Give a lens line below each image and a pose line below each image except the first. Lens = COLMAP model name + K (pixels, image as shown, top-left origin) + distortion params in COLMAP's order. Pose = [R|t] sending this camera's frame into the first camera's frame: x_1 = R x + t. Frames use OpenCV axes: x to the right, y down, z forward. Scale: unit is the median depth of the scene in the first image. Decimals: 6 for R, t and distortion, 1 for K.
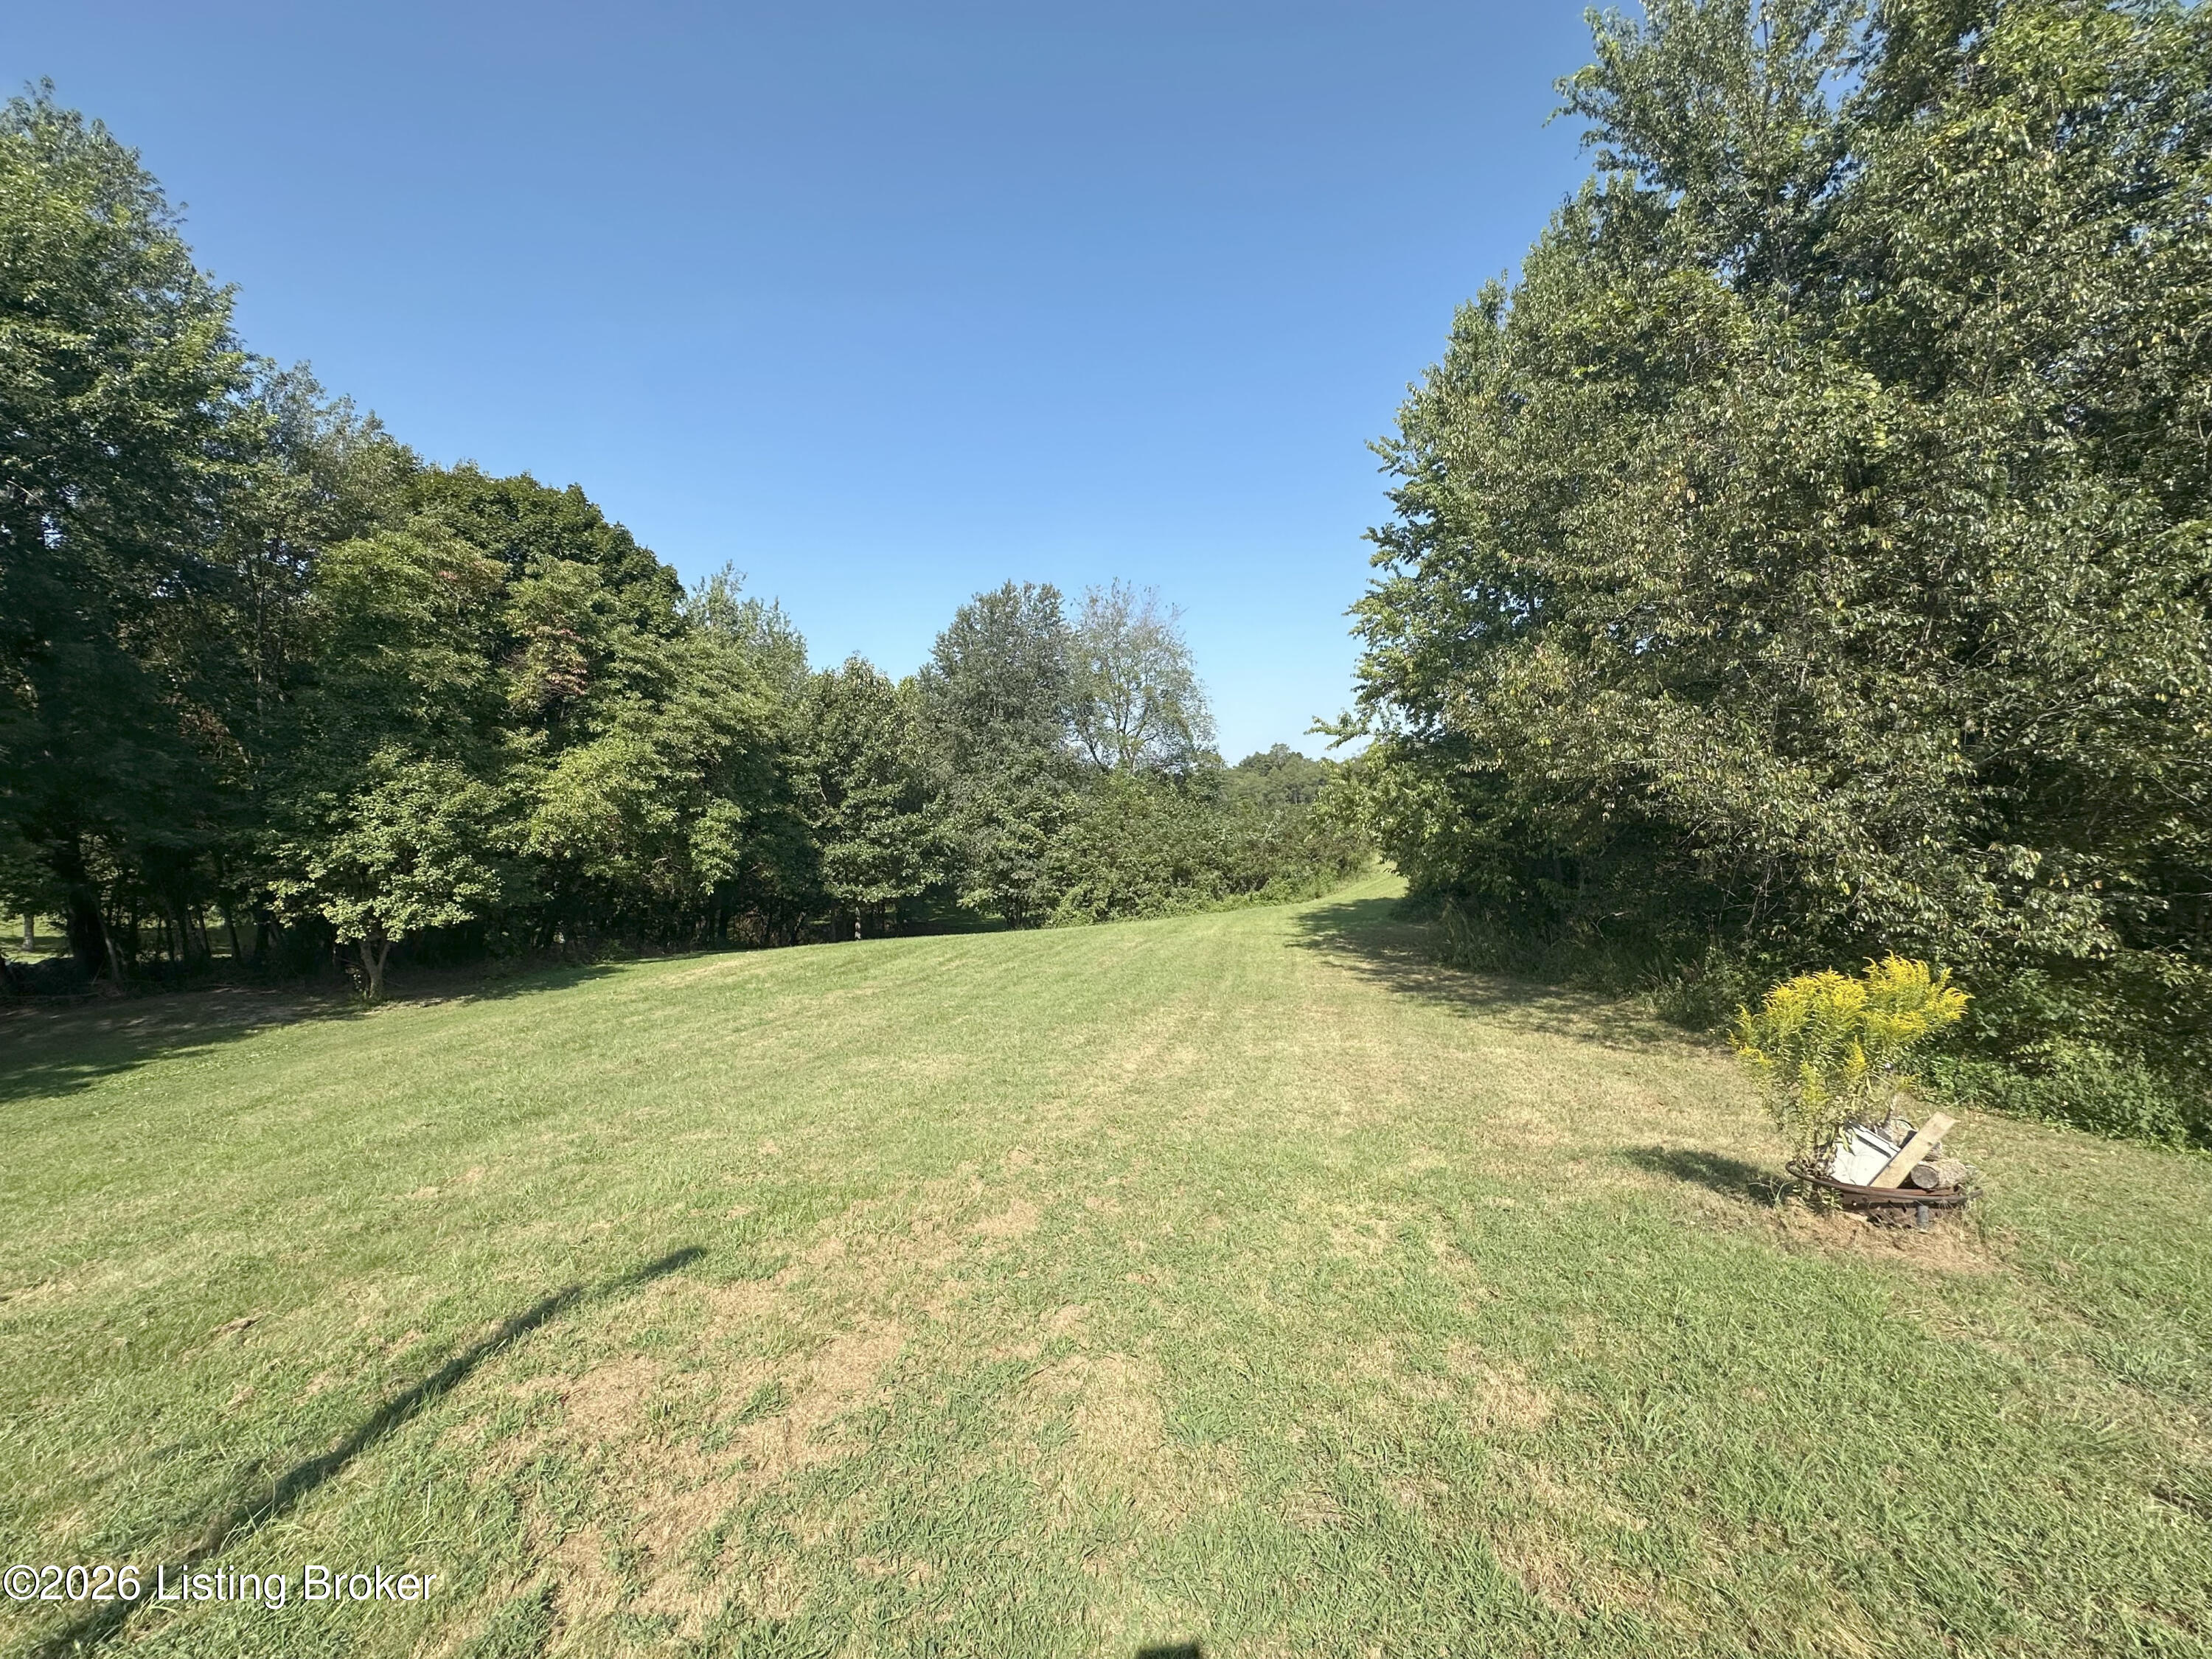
lens RADIAL K [[884.6, 0, 1091.5], [0, 884.6, 824.0], [0, 0, 1]] dist [-0.005563, 0.001022]
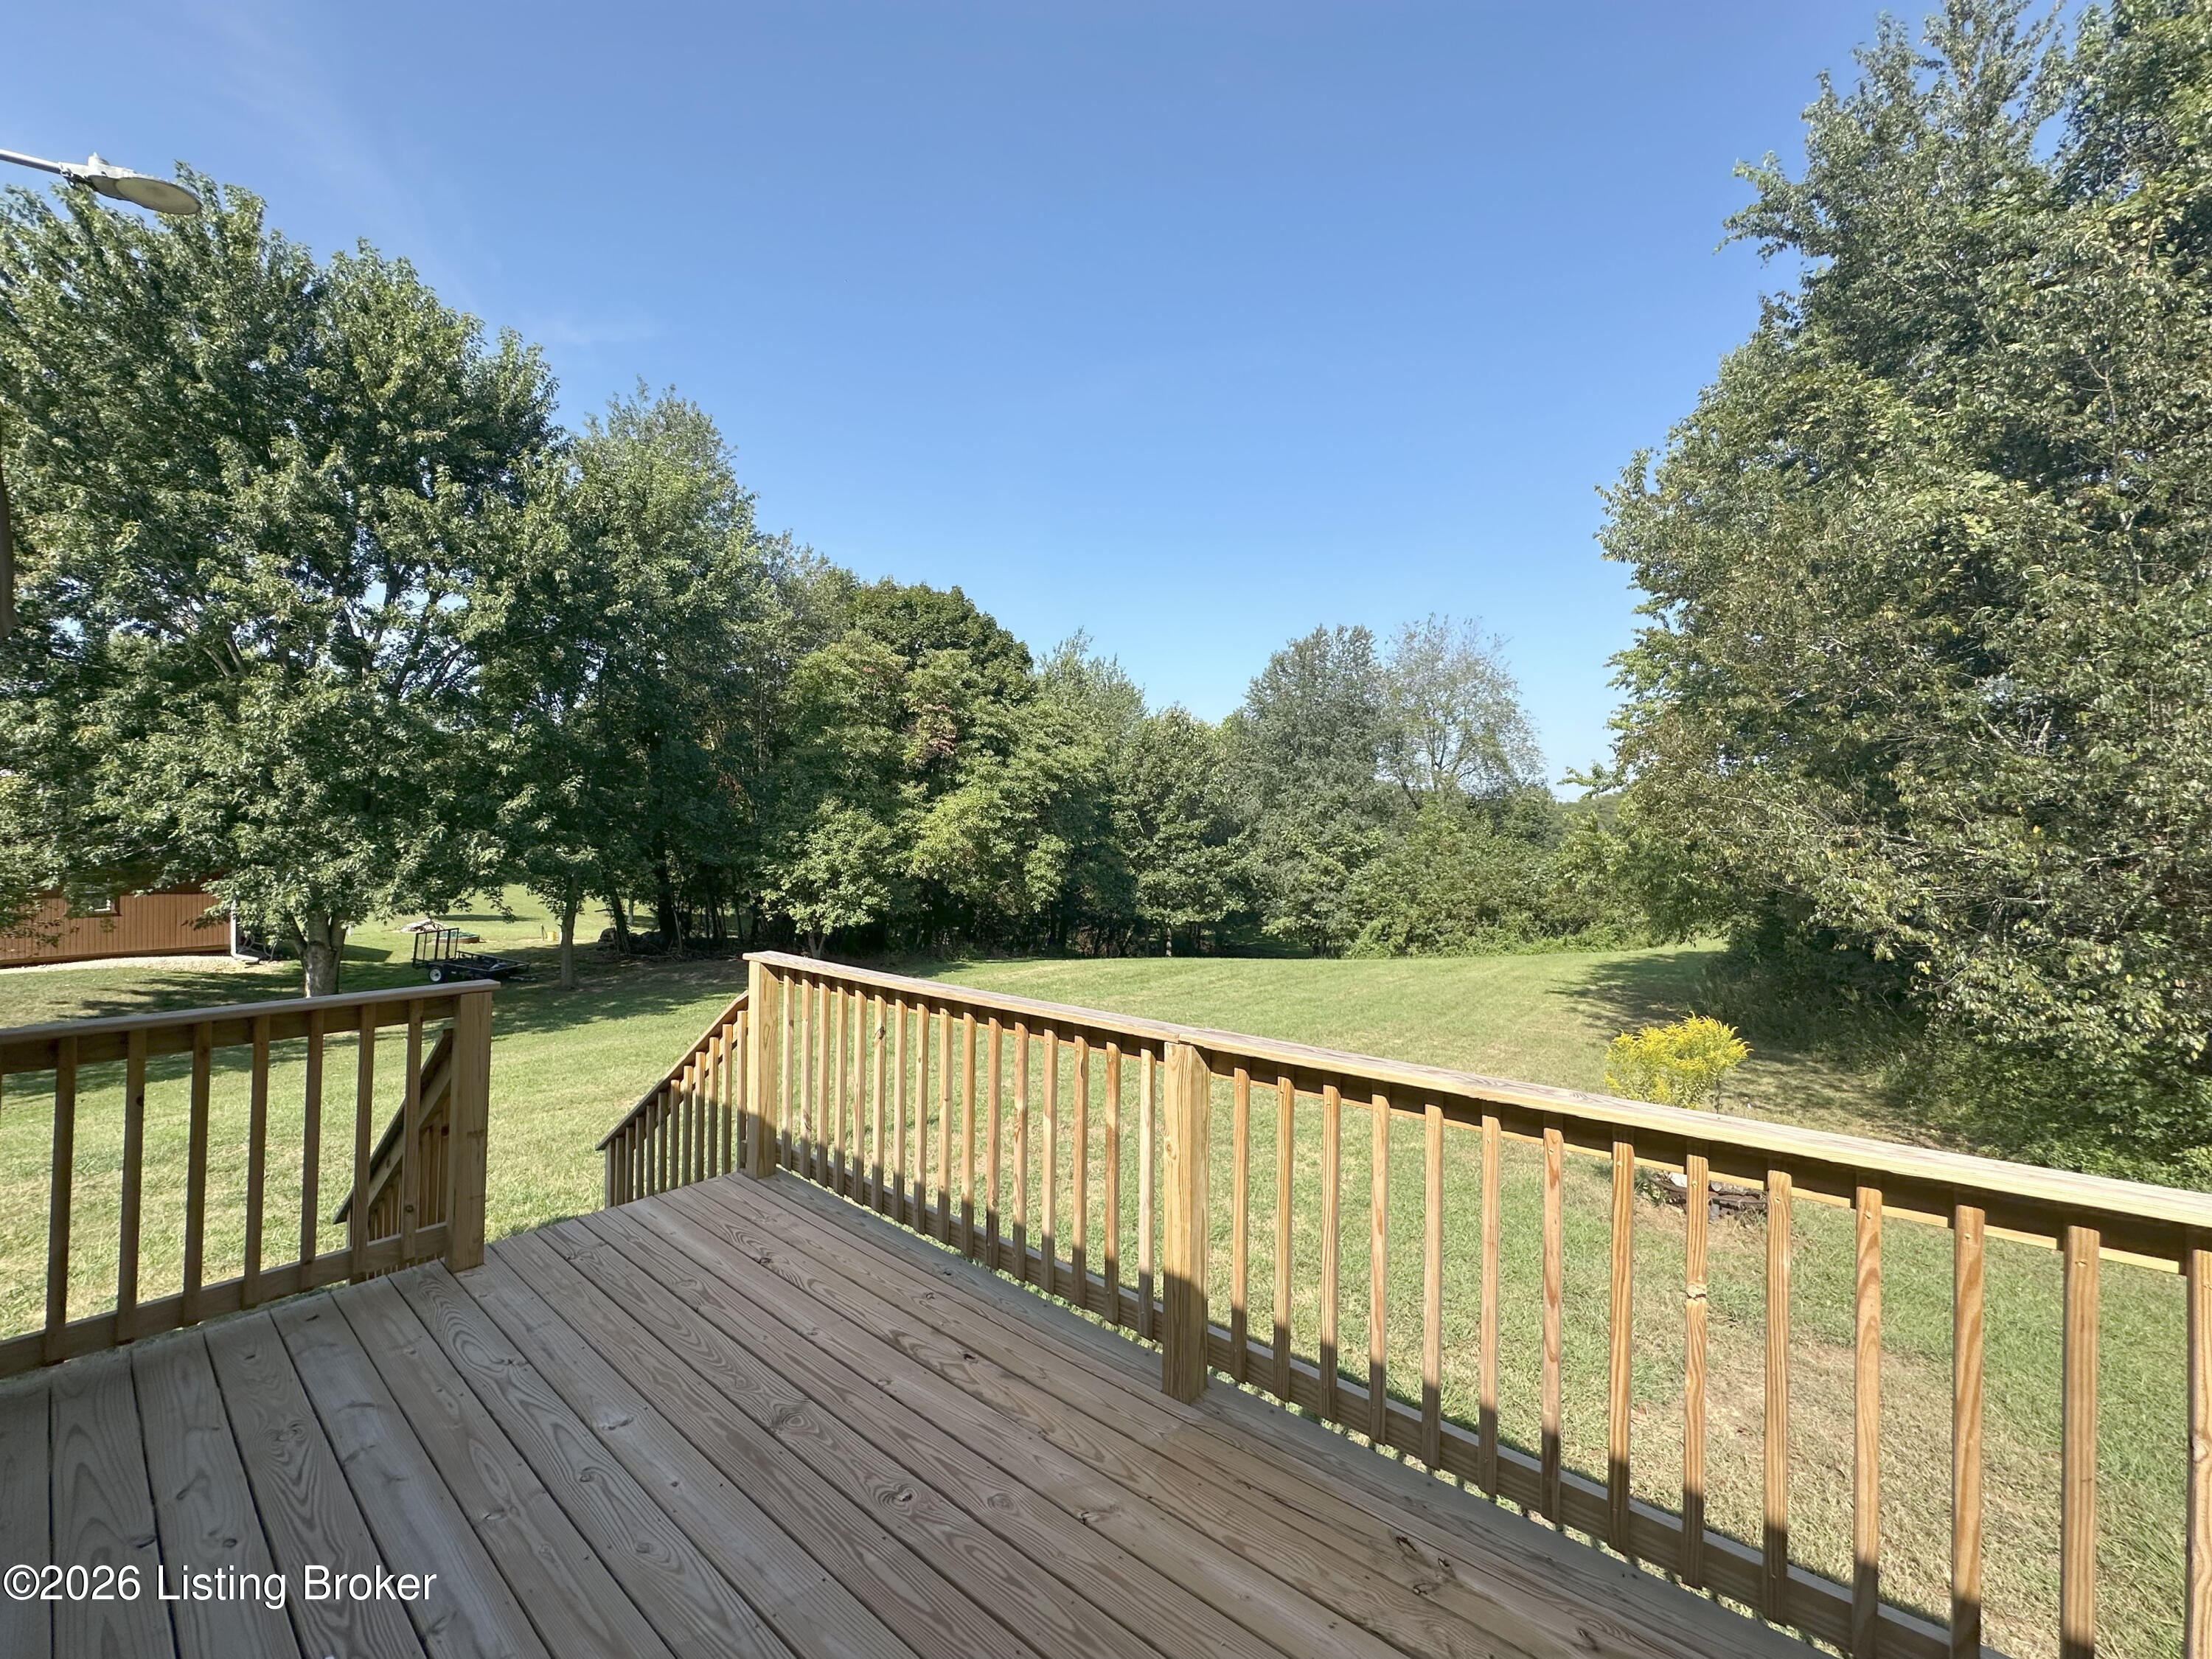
lens RADIAL K [[884.6, 0, 1094.1], [0, 884.6, 828.7], [0, 0, 1]] dist [-0.005563, 0.001022]
pose [[0.924155, 0.015259, -0.381714, 0.097872], [-0.023144, 0.999603, -0.016072, -0.016142], [0.381317, 0.023687, 0.924141, -0.105448]]
